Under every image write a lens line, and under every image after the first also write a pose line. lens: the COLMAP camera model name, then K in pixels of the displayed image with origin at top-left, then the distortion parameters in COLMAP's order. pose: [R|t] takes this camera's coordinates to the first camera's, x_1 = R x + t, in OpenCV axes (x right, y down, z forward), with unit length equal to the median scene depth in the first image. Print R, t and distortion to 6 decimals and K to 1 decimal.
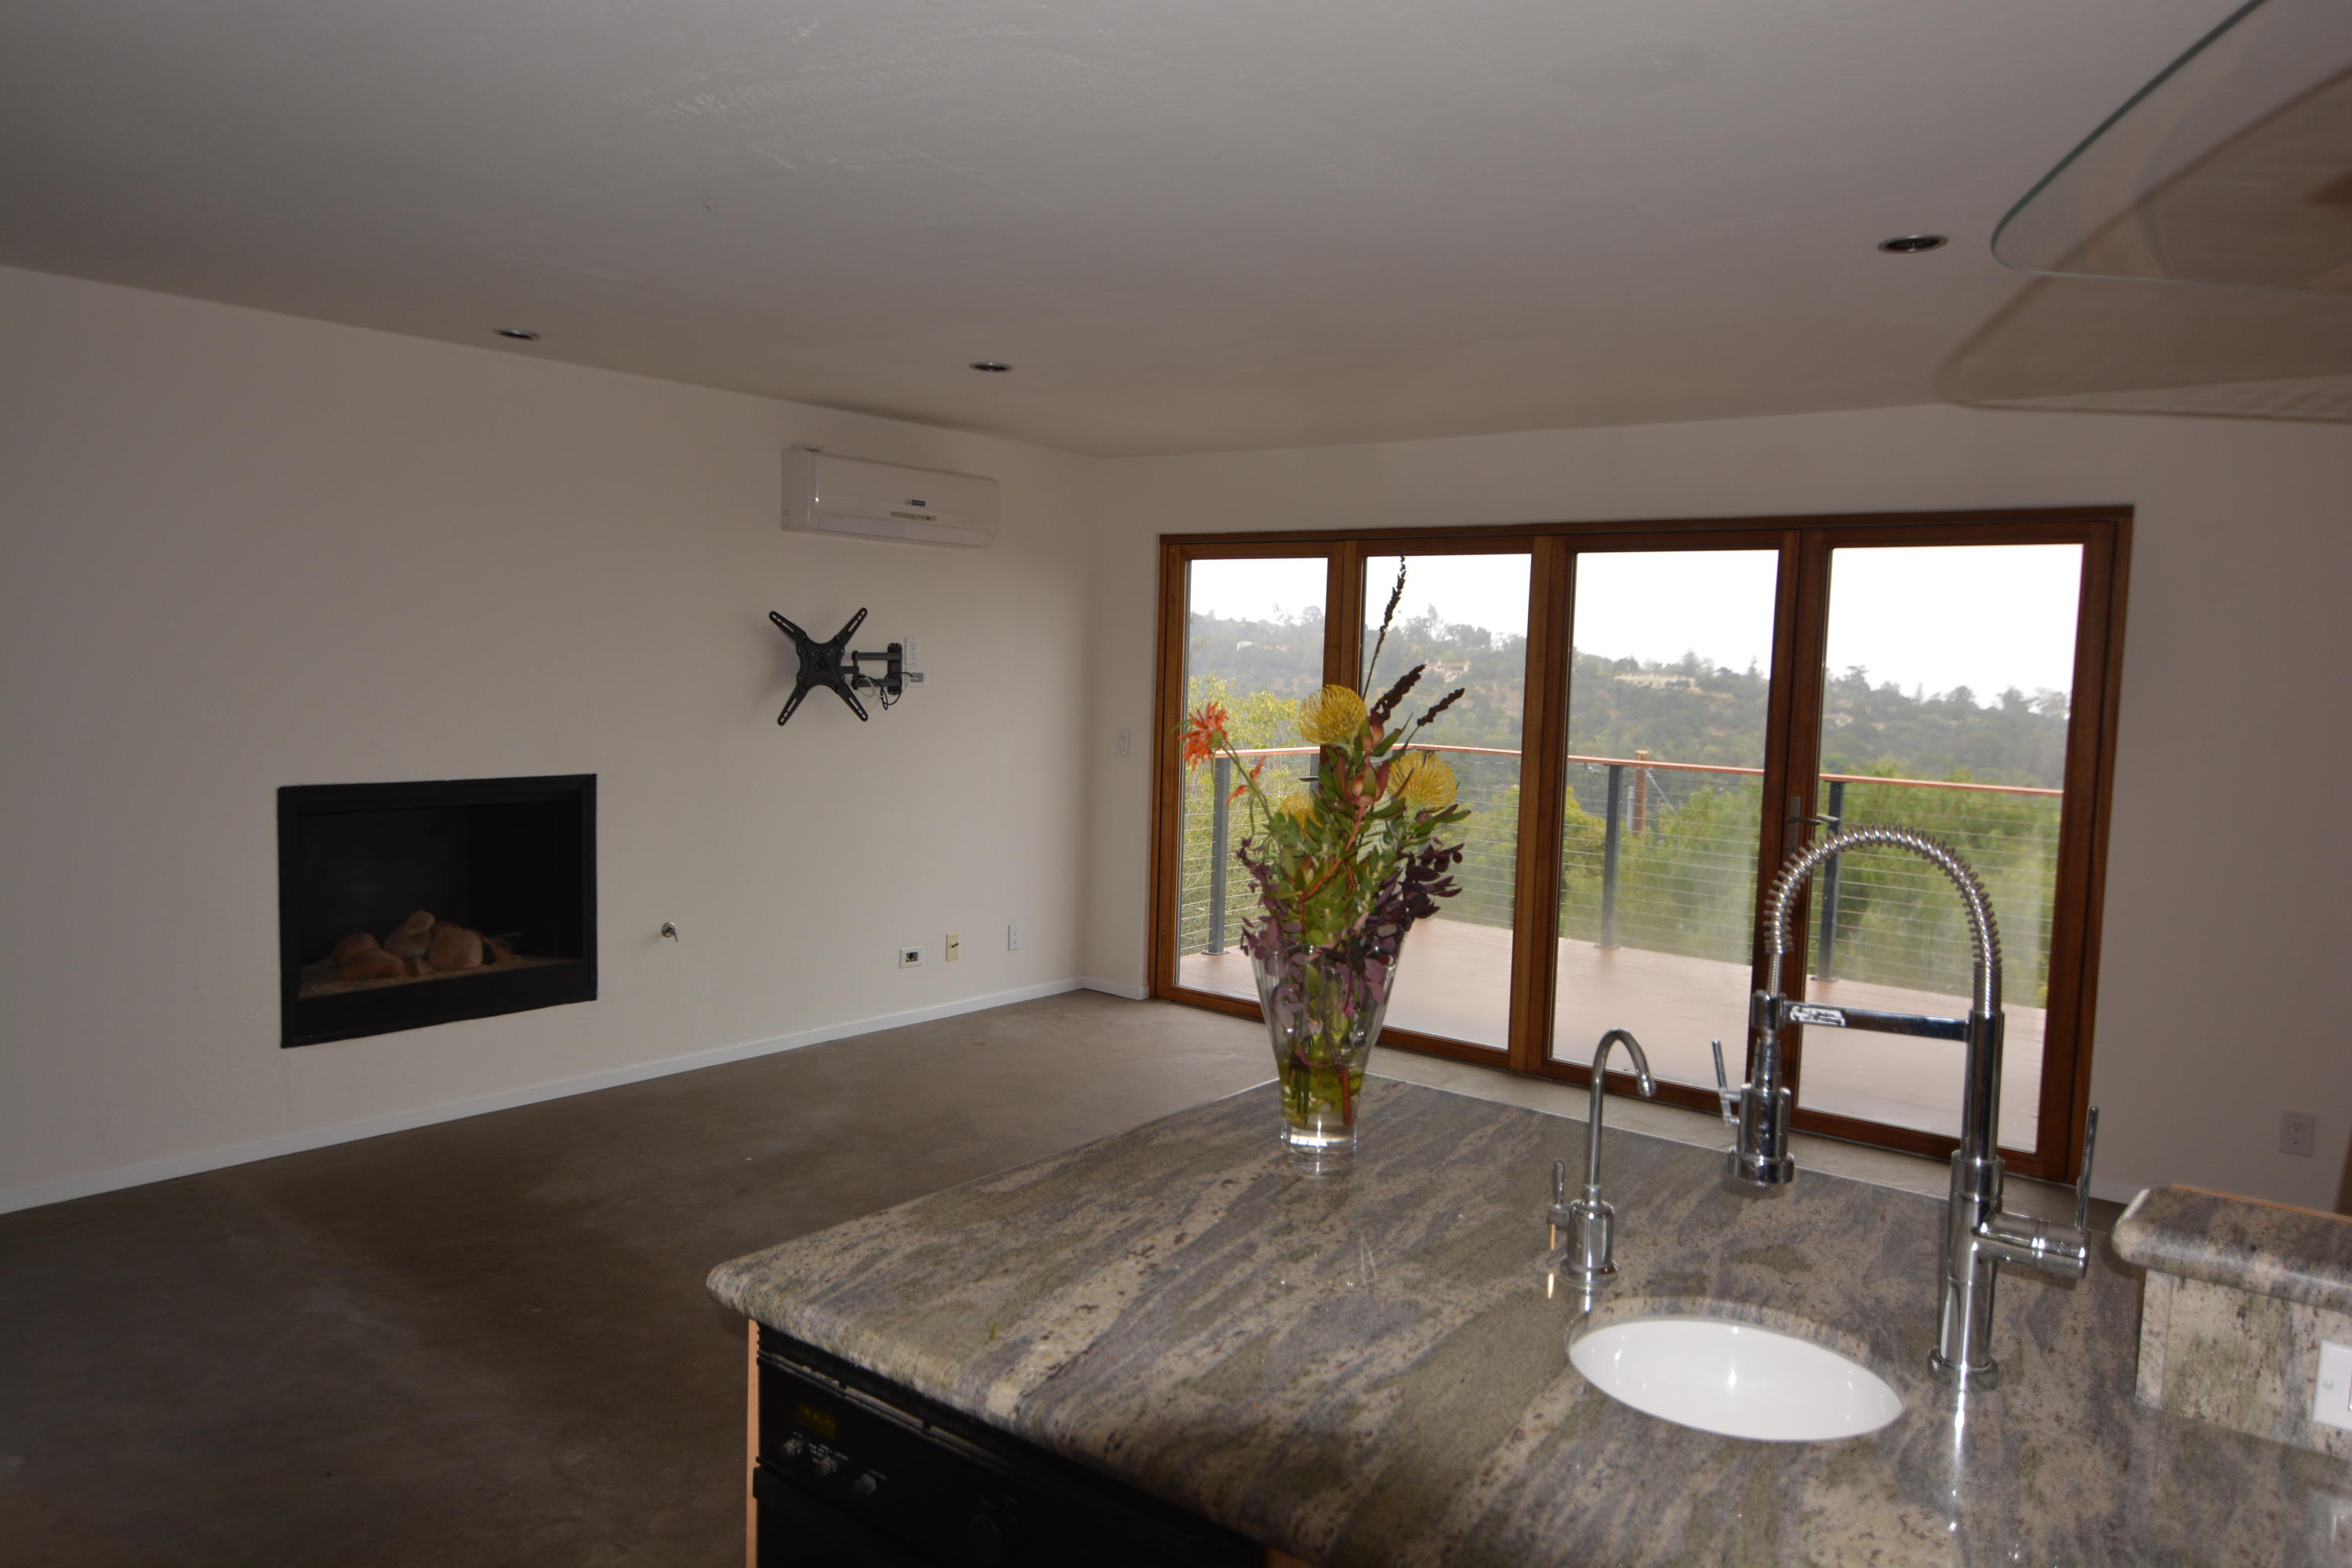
lens RADIAL K [[1602.1, 0, 1175.5], [0, 1602.1, 789.1], [0, 0, 1]] dist [-0.000533, -0.006933]
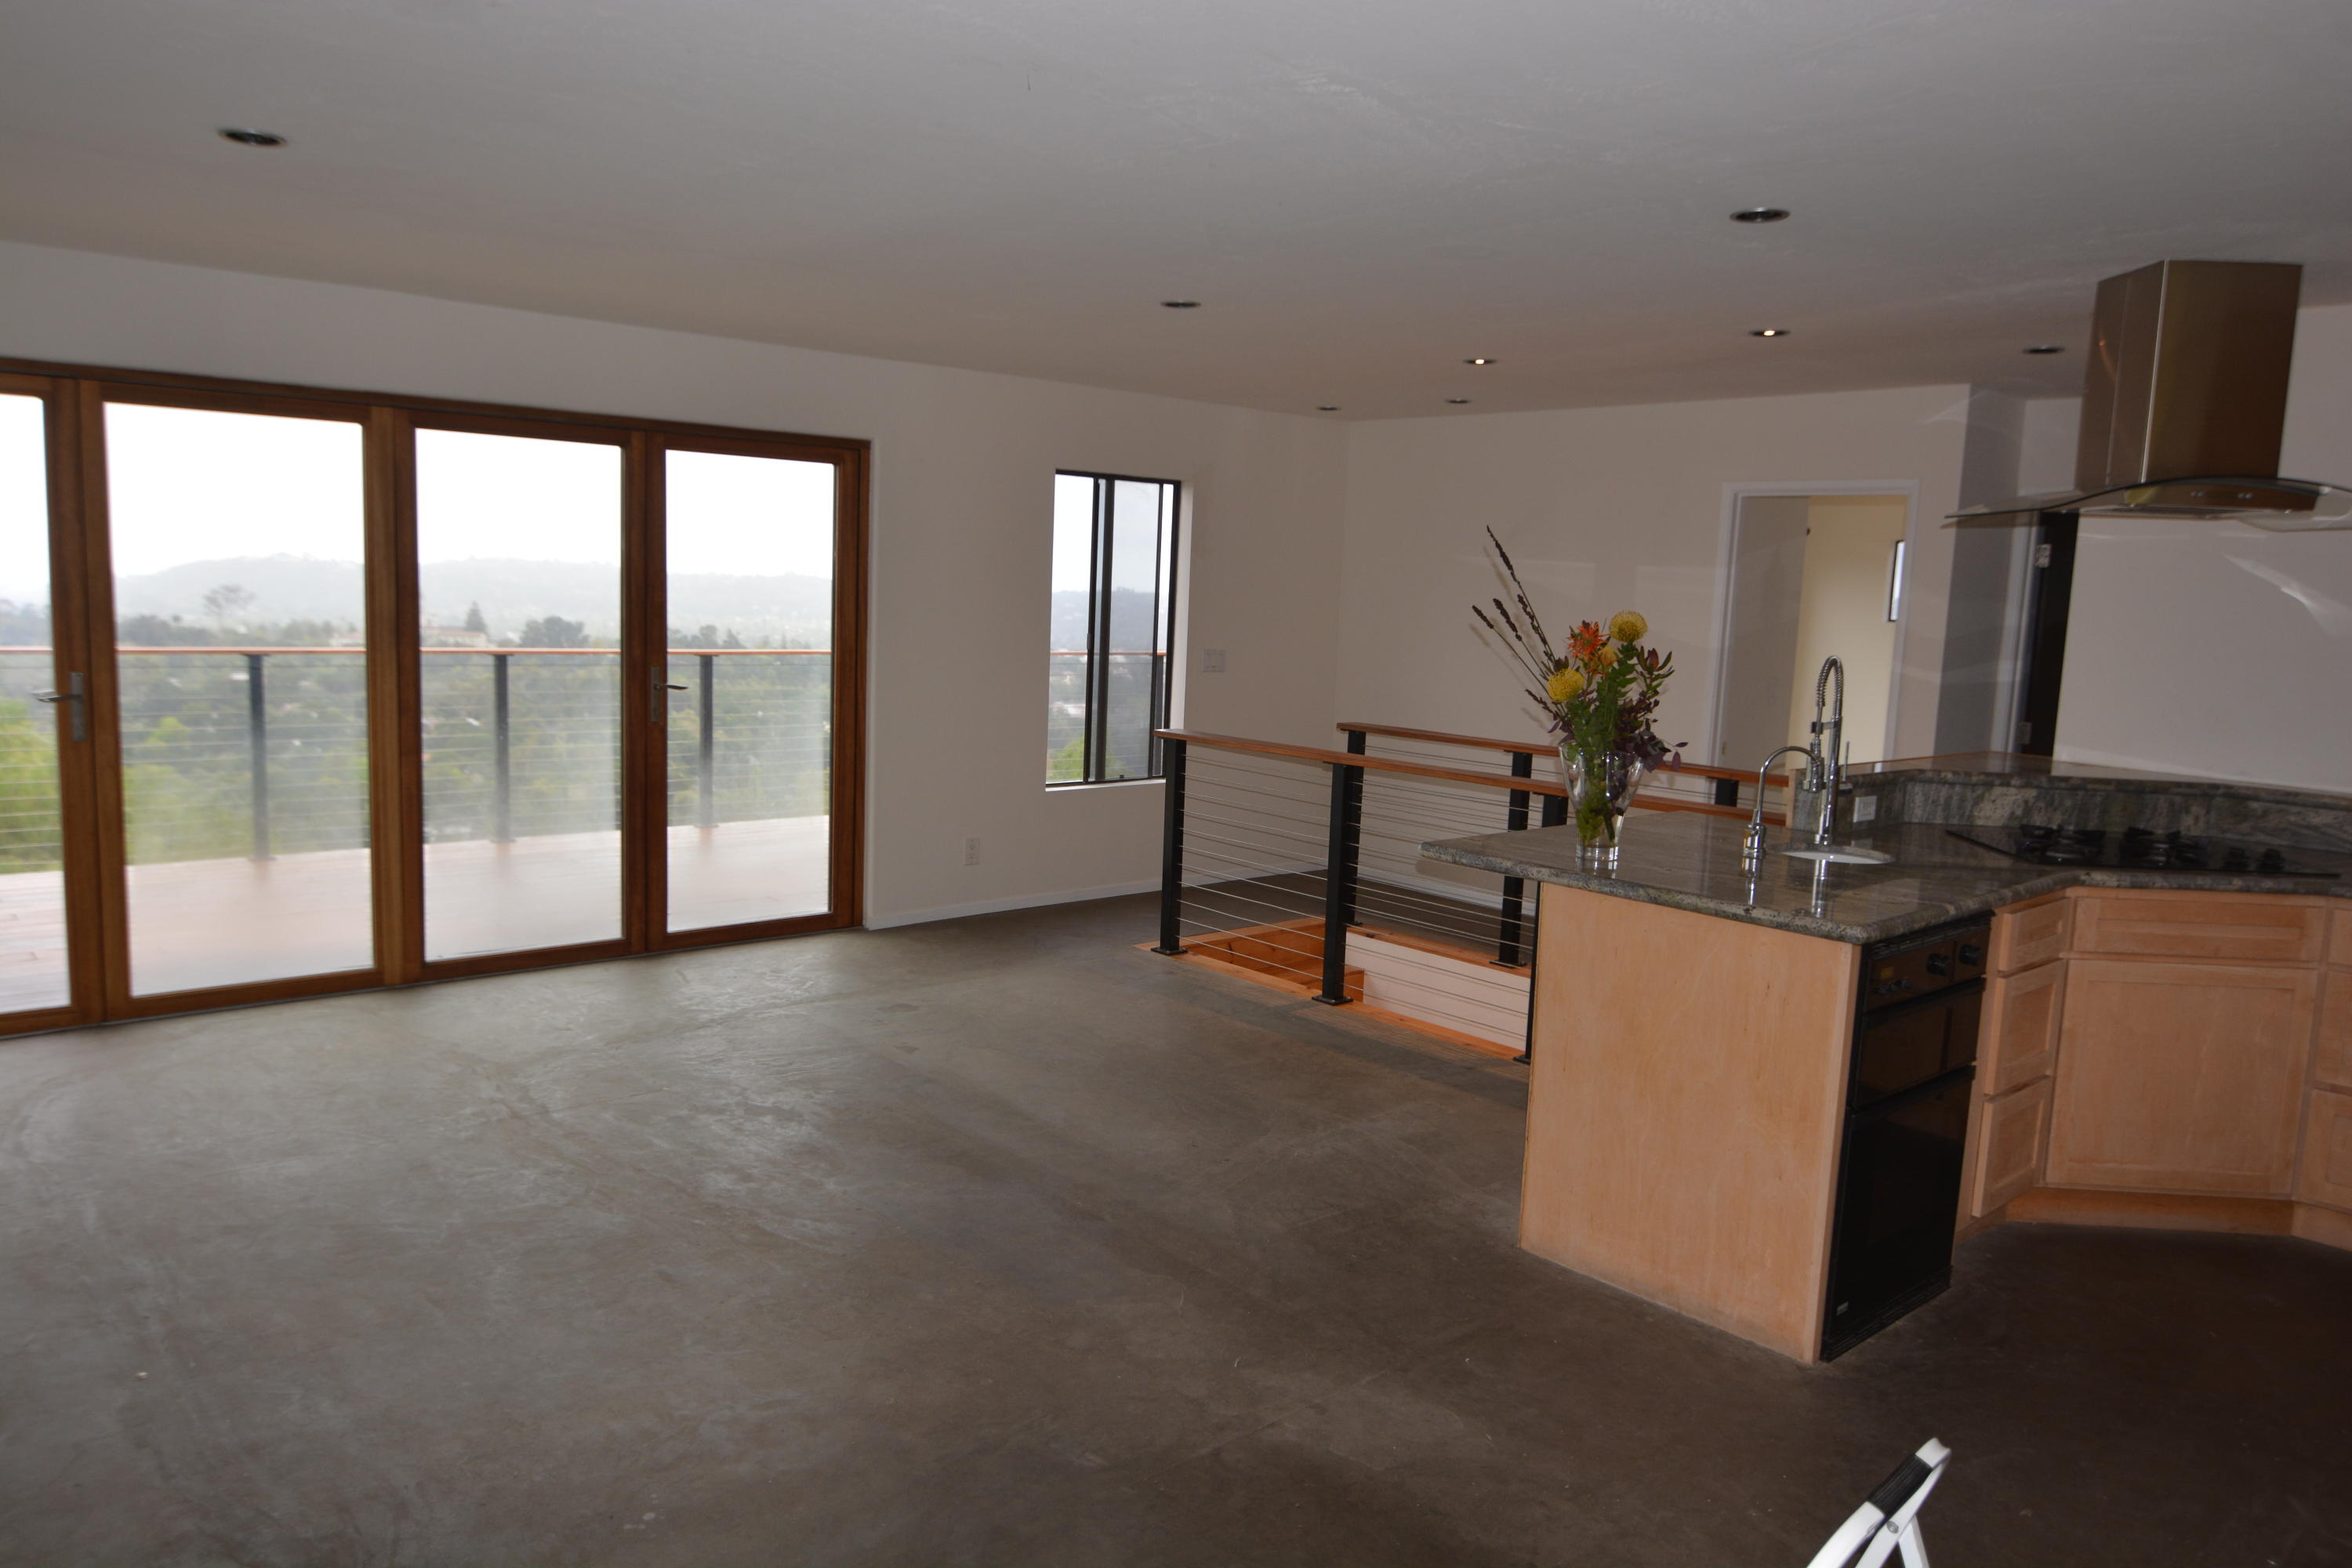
lens RADIAL K [[1602.1, 0, 1175.5], [0, 1602.1, 789.1], [0, 0, 1]] dist [-0.000533, -0.006933]
pose [[0.176992, -0.149550, 0.972784, -0.593825], [0.051775, 0.988435, 0.142536, -0.050519], [-0.982849, 0.025138, 0.182688, 0.398193]]
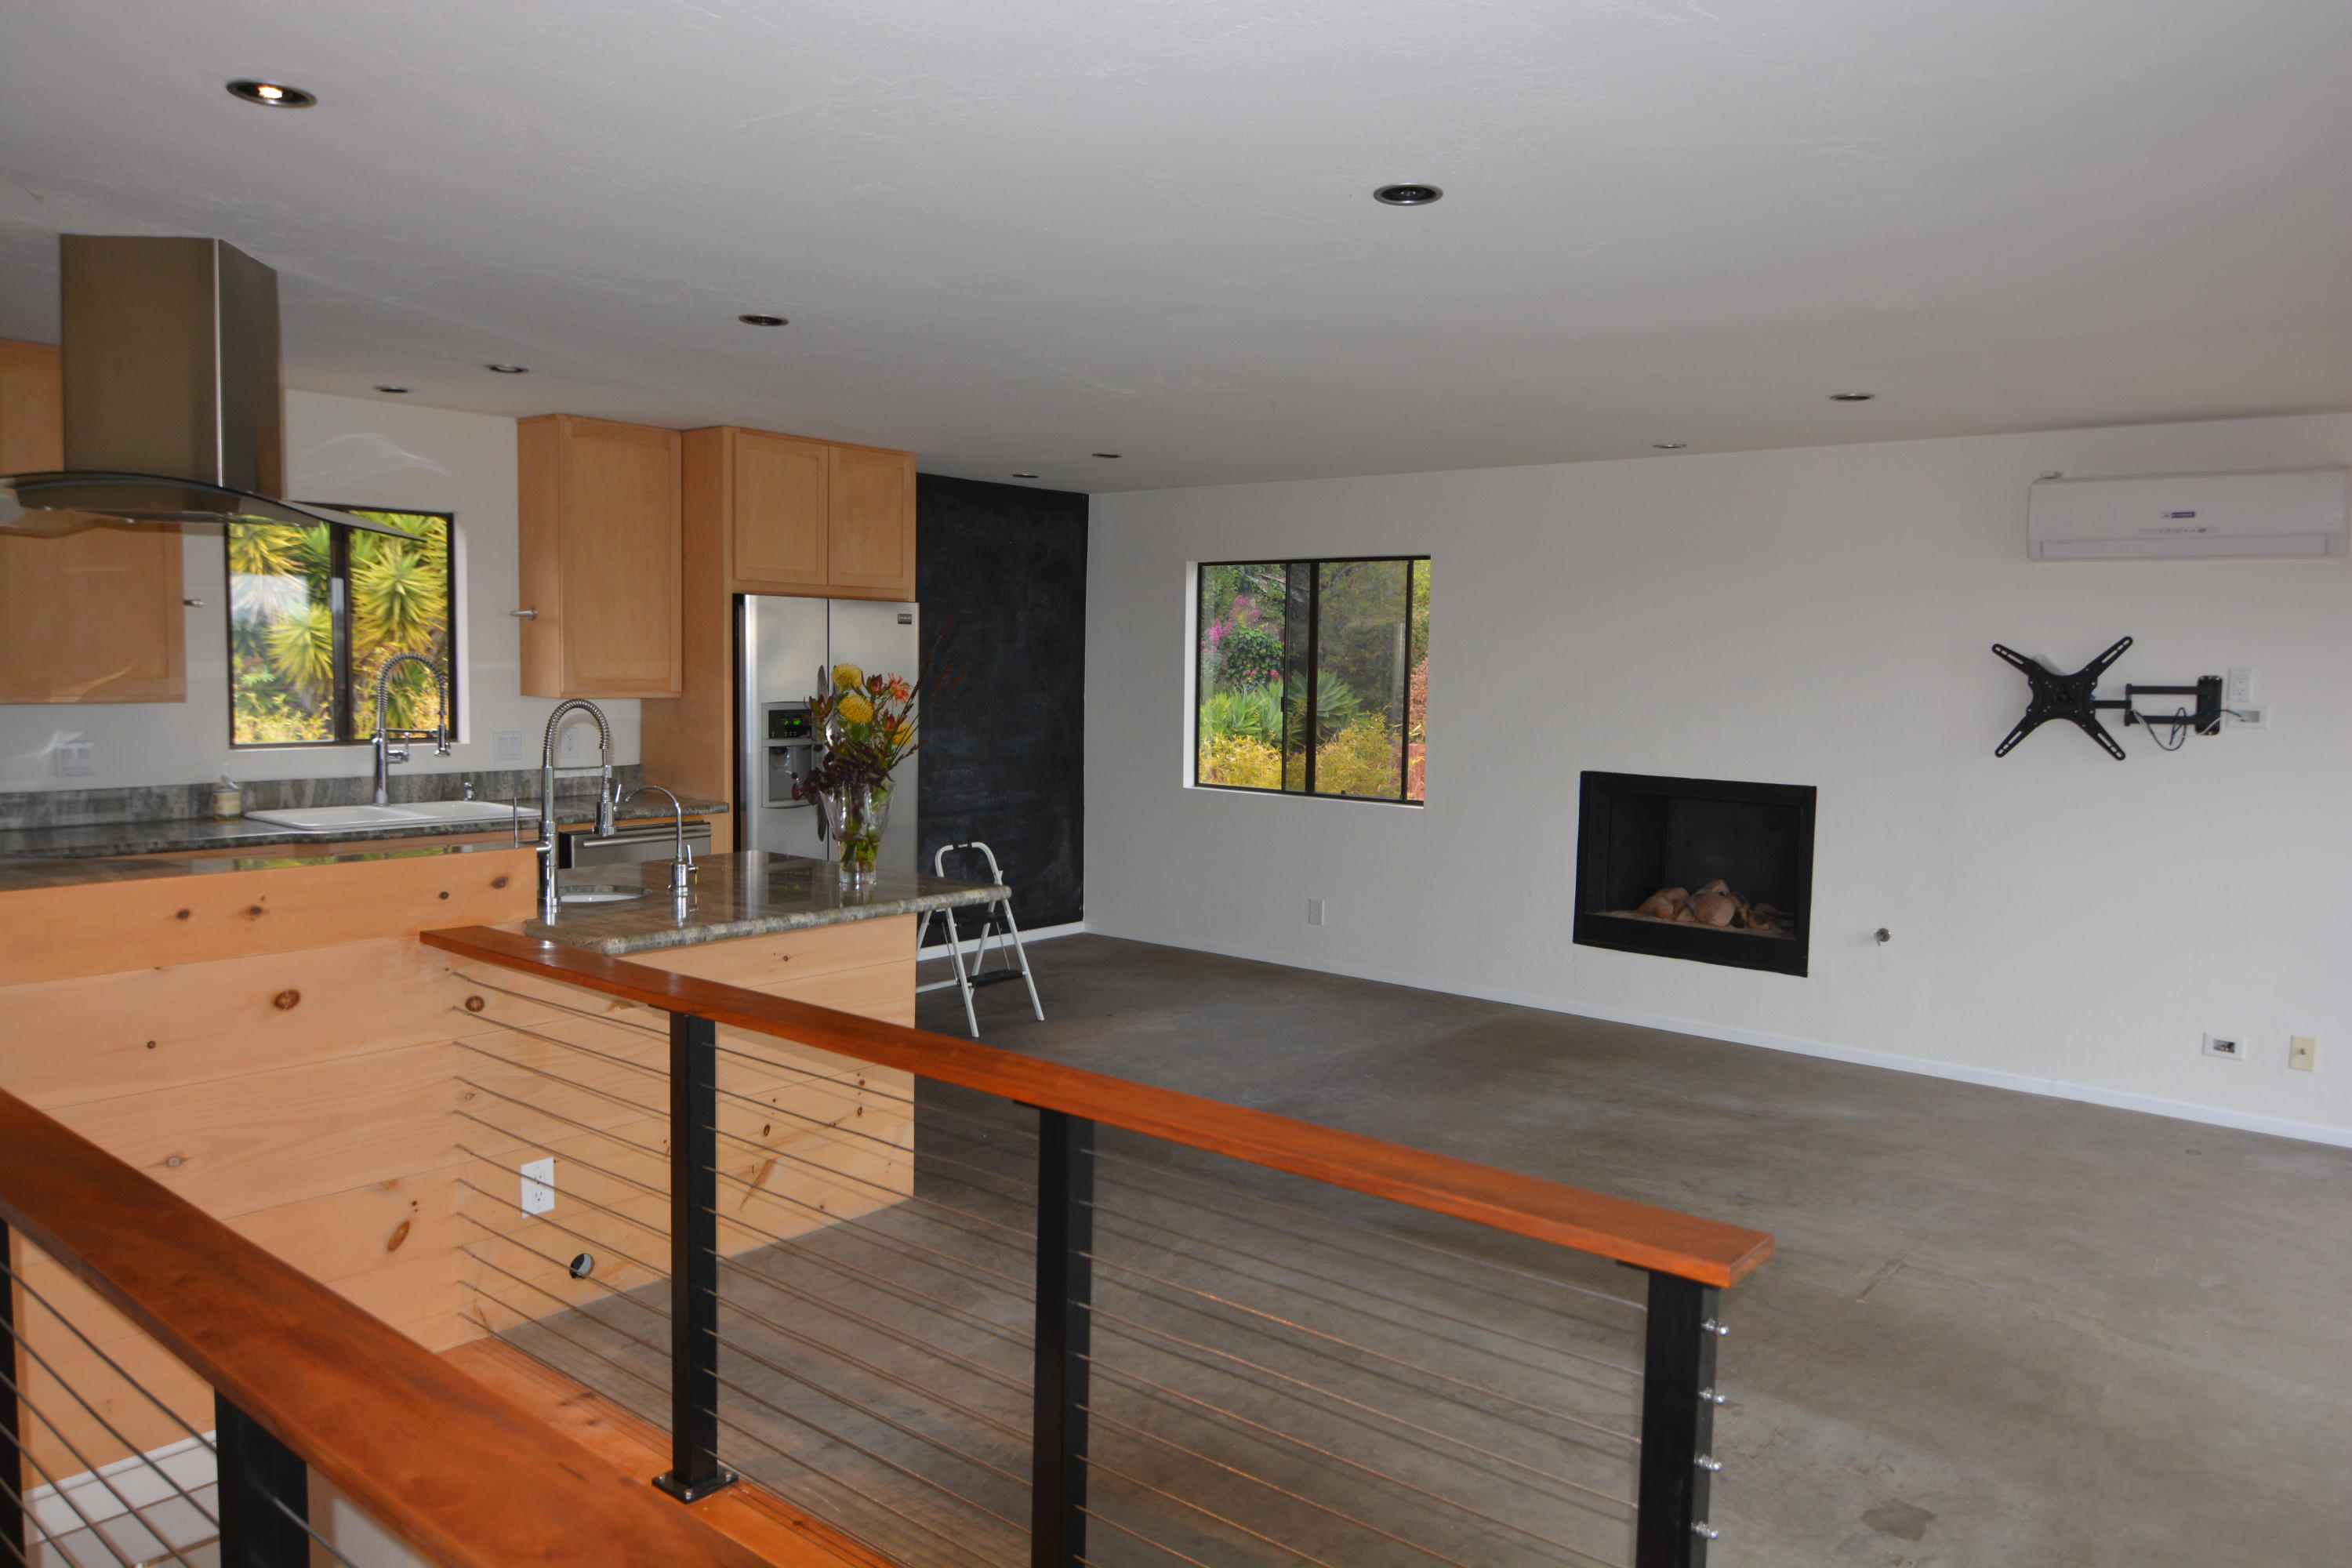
lens RADIAL K [[1602.1, 0, 1175.5], [0, 1602.1, 789.1], [0, 0, 1]] dist [-0.000533, -0.006933]
pose [[-0.016985, 0.050316, -0.998589, 0.759080], [-0.105172, 0.993103, 0.051829, -0.017366], [0.994309, 0.105904, -0.011576, 0.495823]]
